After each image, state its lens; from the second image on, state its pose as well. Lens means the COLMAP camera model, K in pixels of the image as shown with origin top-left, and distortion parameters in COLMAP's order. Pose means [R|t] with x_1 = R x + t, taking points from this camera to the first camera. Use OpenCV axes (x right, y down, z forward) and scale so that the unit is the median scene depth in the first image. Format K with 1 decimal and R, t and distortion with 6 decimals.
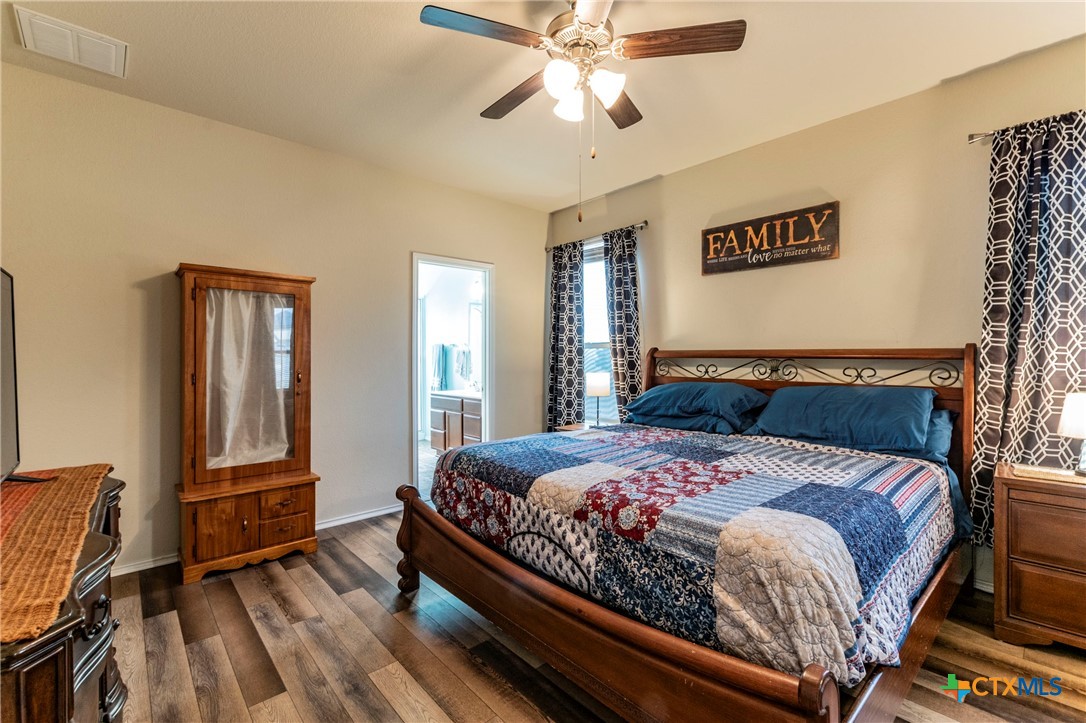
lens RADIAL K [[478.6, 0, 551.8], [0, 478.6, 355.5], [0, 0, 1]] dist [0.005396, -0.002678]
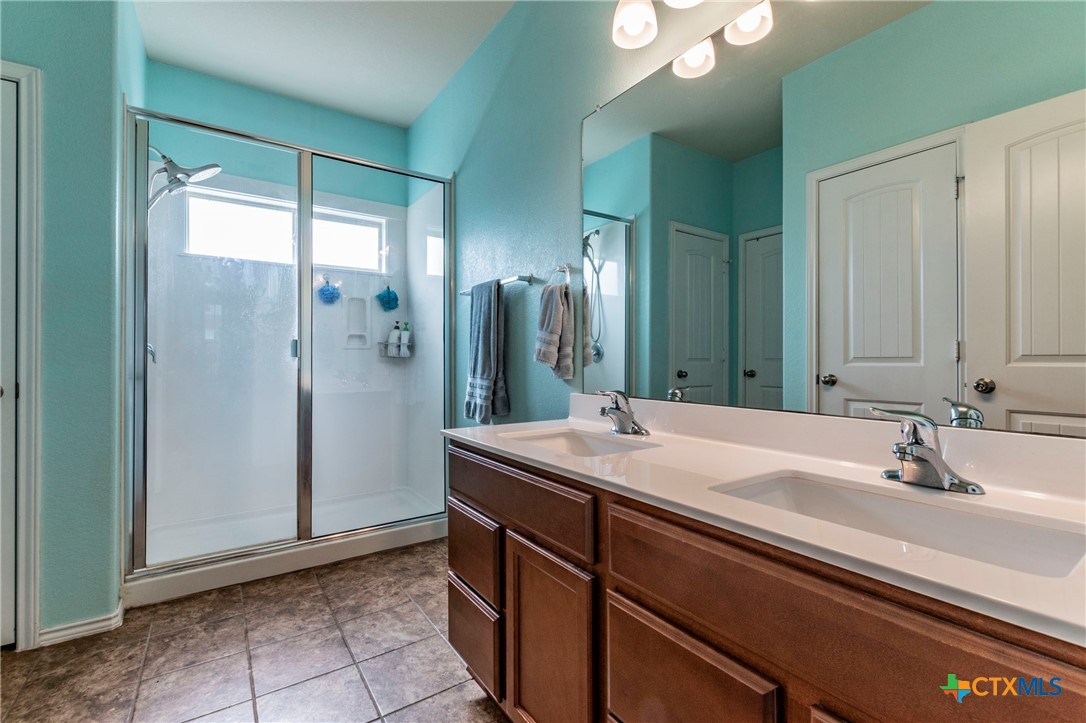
lens RADIAL K [[478.6, 0, 545.7], [0, 478.6, 363.5], [0, 0, 1]] dist [0.005396, -0.002678]
pose [[0.987659, -0.008951, -0.156365, -0.148709], [0.008334, 0.999955, -0.004601, 0.038884], [0.156399, 0.003241, 0.987689, 0.697191]]
